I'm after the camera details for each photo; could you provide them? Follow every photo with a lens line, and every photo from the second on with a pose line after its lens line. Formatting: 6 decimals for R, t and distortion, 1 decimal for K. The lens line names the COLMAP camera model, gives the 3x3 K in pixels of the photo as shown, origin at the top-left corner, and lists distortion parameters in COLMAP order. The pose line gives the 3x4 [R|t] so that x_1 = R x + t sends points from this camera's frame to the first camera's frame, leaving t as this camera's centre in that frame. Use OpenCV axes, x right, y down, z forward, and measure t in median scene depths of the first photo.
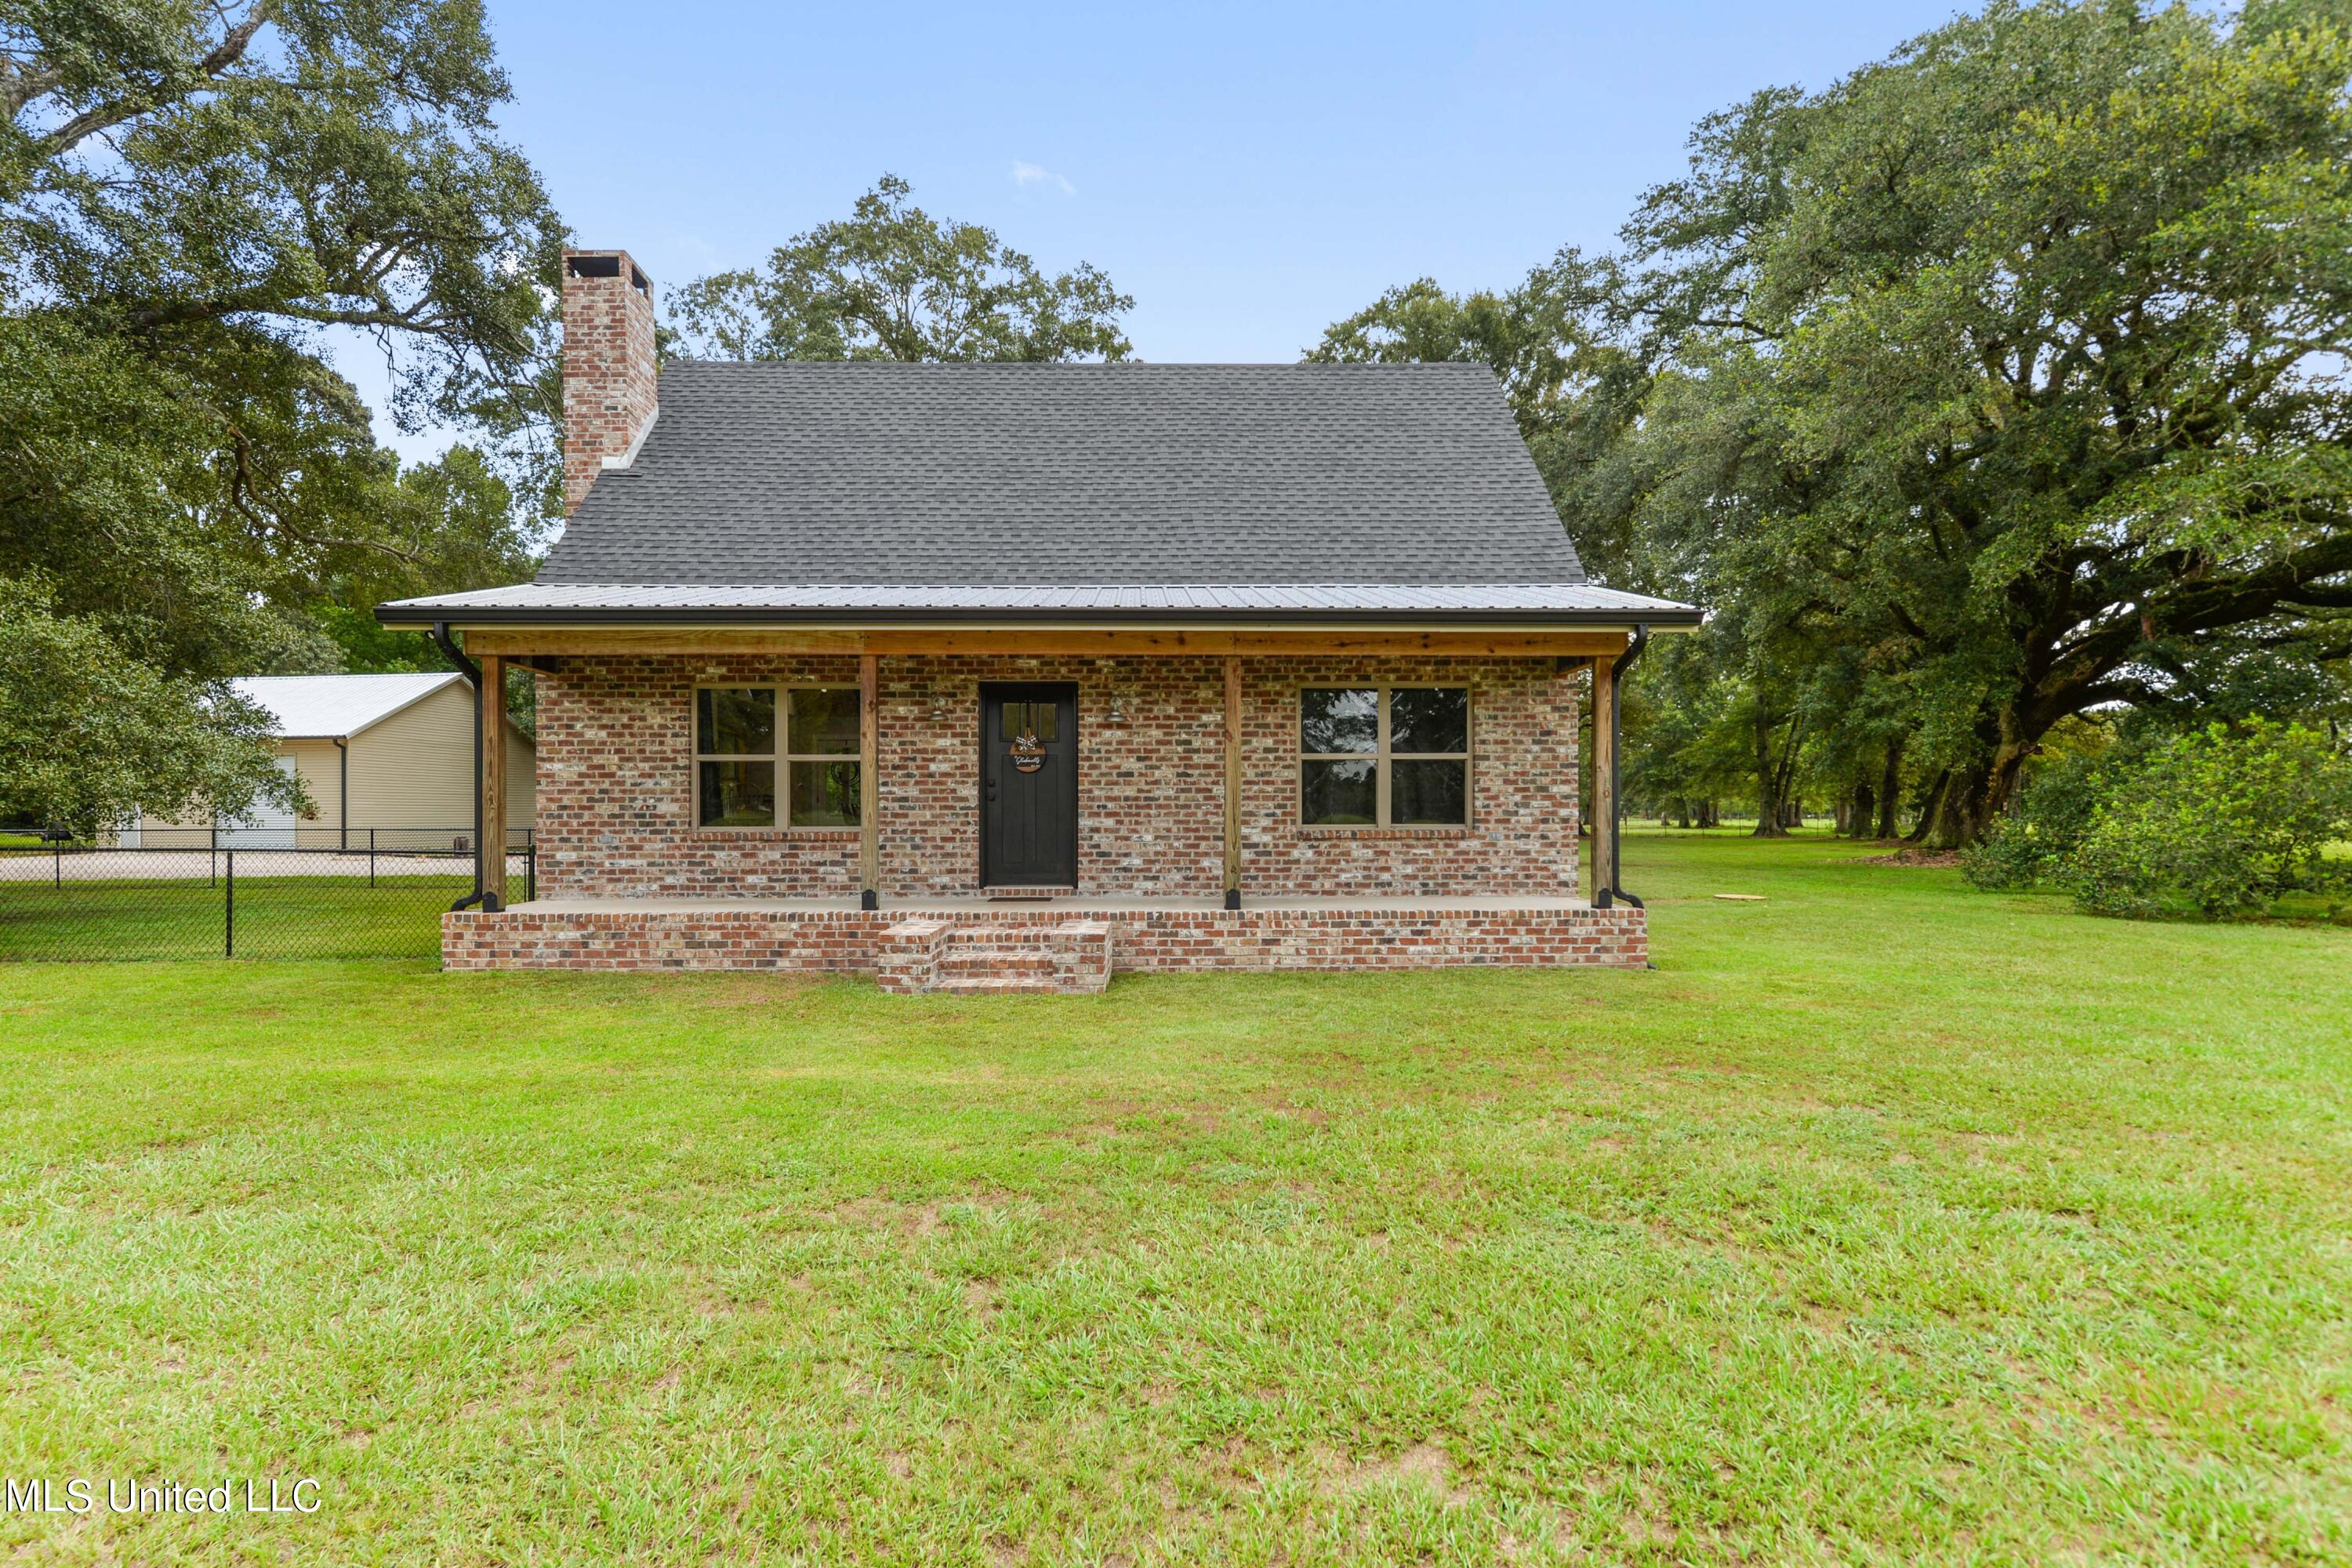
lens RADIAL K [[1283.6, 0, 1175.1], [0, 1283.6, 772.4], [0, 0, 1]] dist [0.005898, -0.000095]
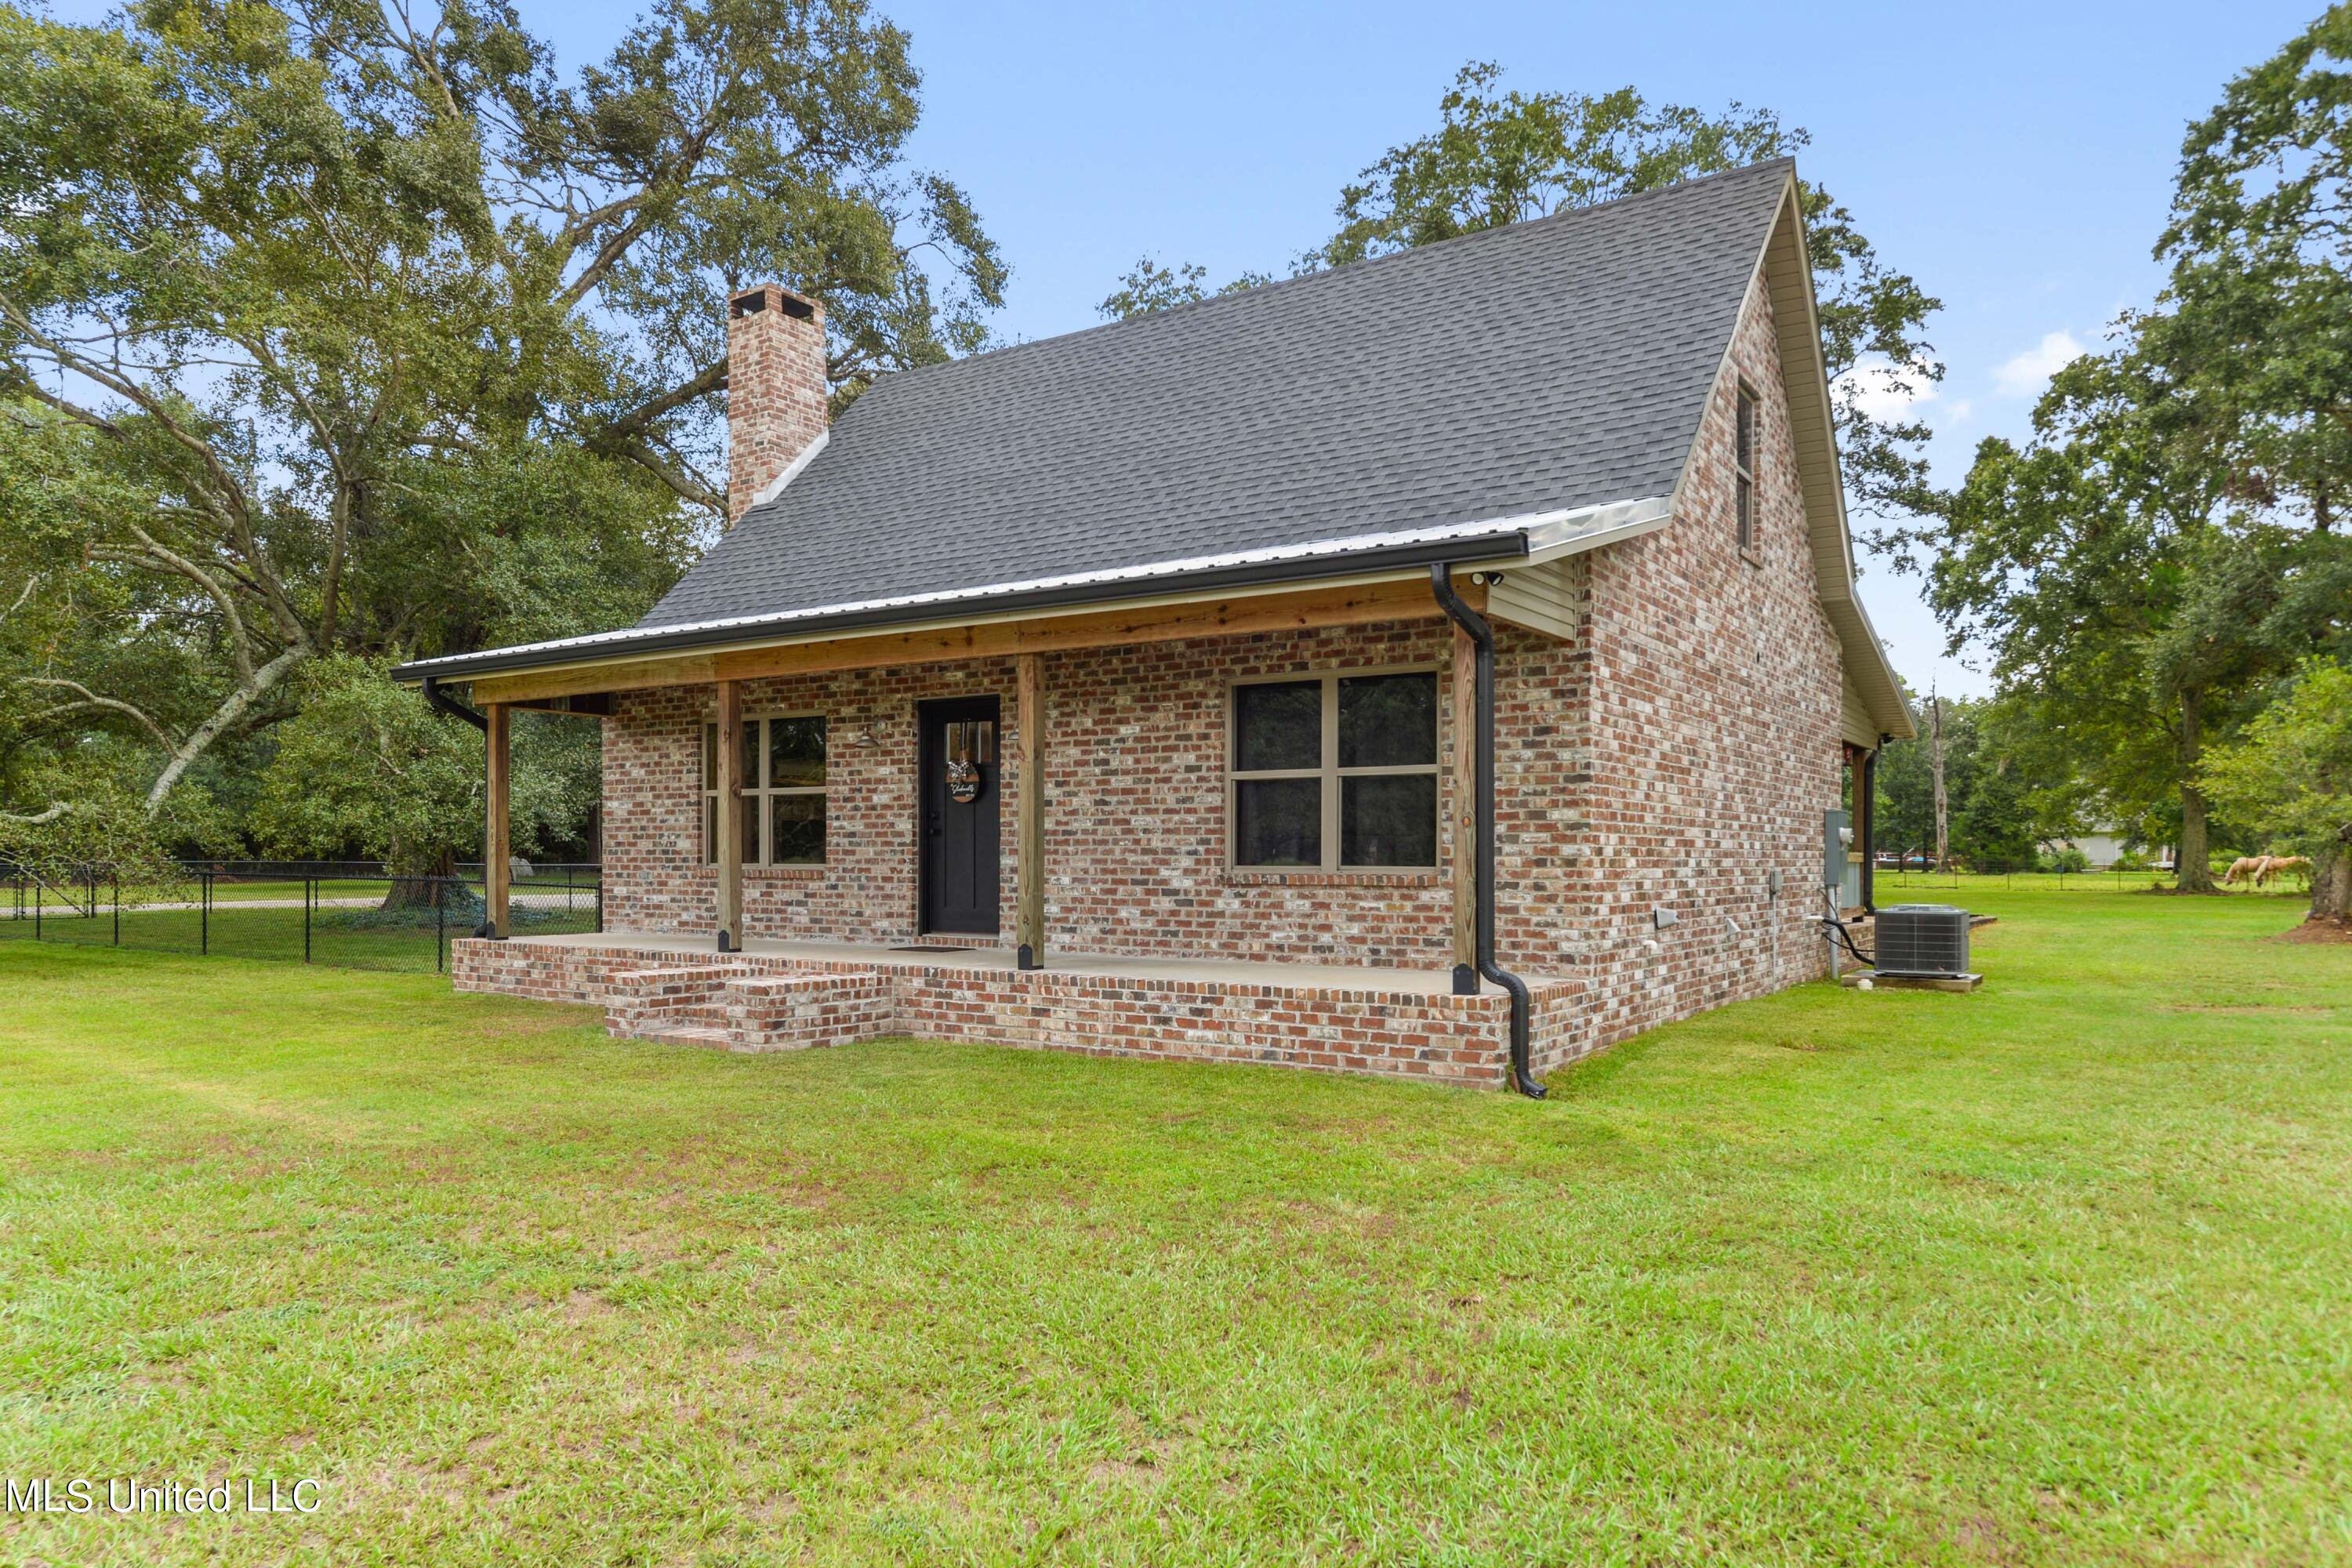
lens RADIAL K [[1603.8, 0, 1175.2], [0, 1603.8, 807.1], [0, 0, 1]] dist [0.006174, 0.002873]
pose [[0.799702, -0.014780, -0.600216, 0.652173], [0.016098, 0.999865, -0.003173, 0.008681], [0.600182, -0.007125, 0.799832, 0.227873]]
